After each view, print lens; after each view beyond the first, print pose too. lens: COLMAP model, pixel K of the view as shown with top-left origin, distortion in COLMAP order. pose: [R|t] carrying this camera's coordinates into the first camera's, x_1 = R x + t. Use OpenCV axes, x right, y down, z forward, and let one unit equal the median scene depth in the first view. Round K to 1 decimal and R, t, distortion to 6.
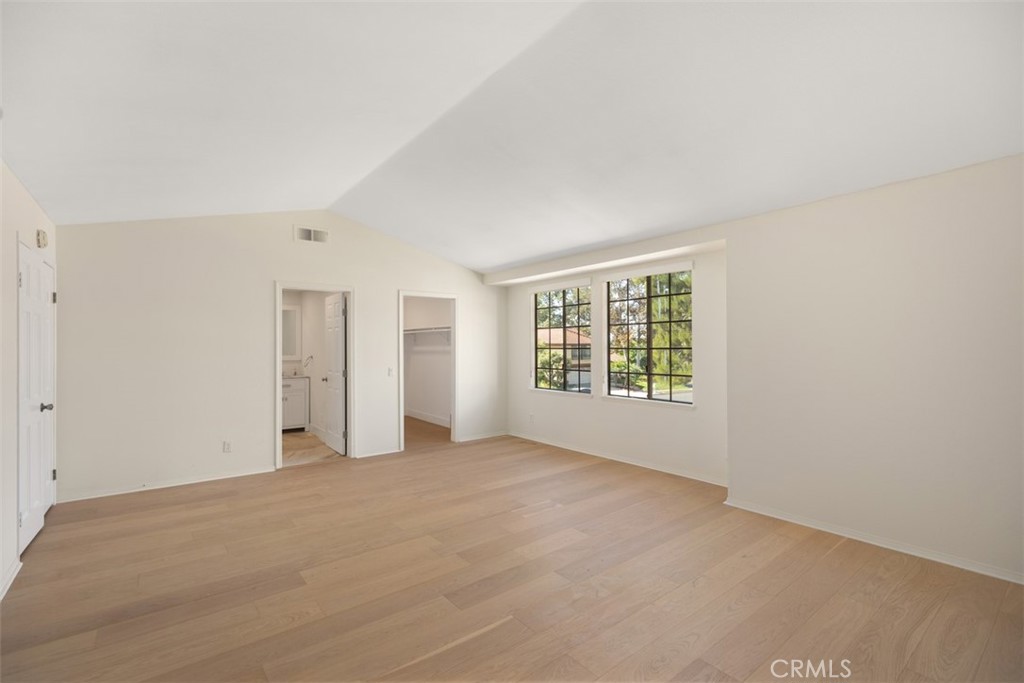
lens RADIAL K [[462.7, 0, 509.9], [0, 462.7, 345.0], [0, 0, 1]] dist [0.009427, -0.002334]
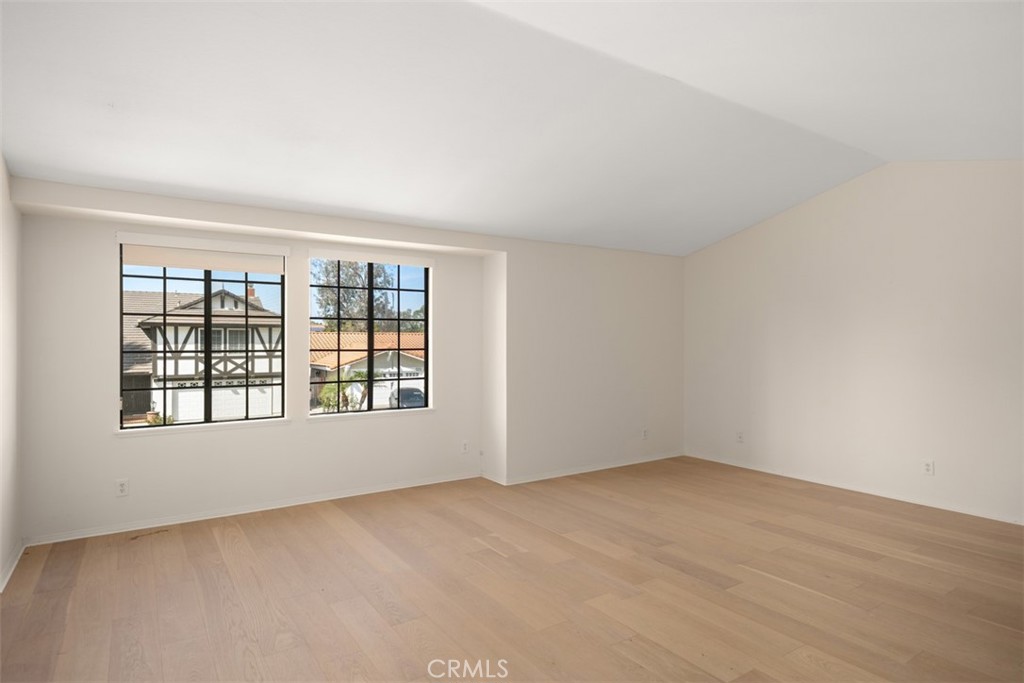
lens RADIAL K [[571.2, 0, 509.2], [0, 571.2, 343.3], [0, 0, 1]] dist [0.044478, 0.002538]
pose [[0.059275, -0.000523, 0.998242, -0.856074], [-0.010300, 0.999946, 0.001135, -0.009682], [-0.998189, -0.010350, 0.059267, 0.815088]]
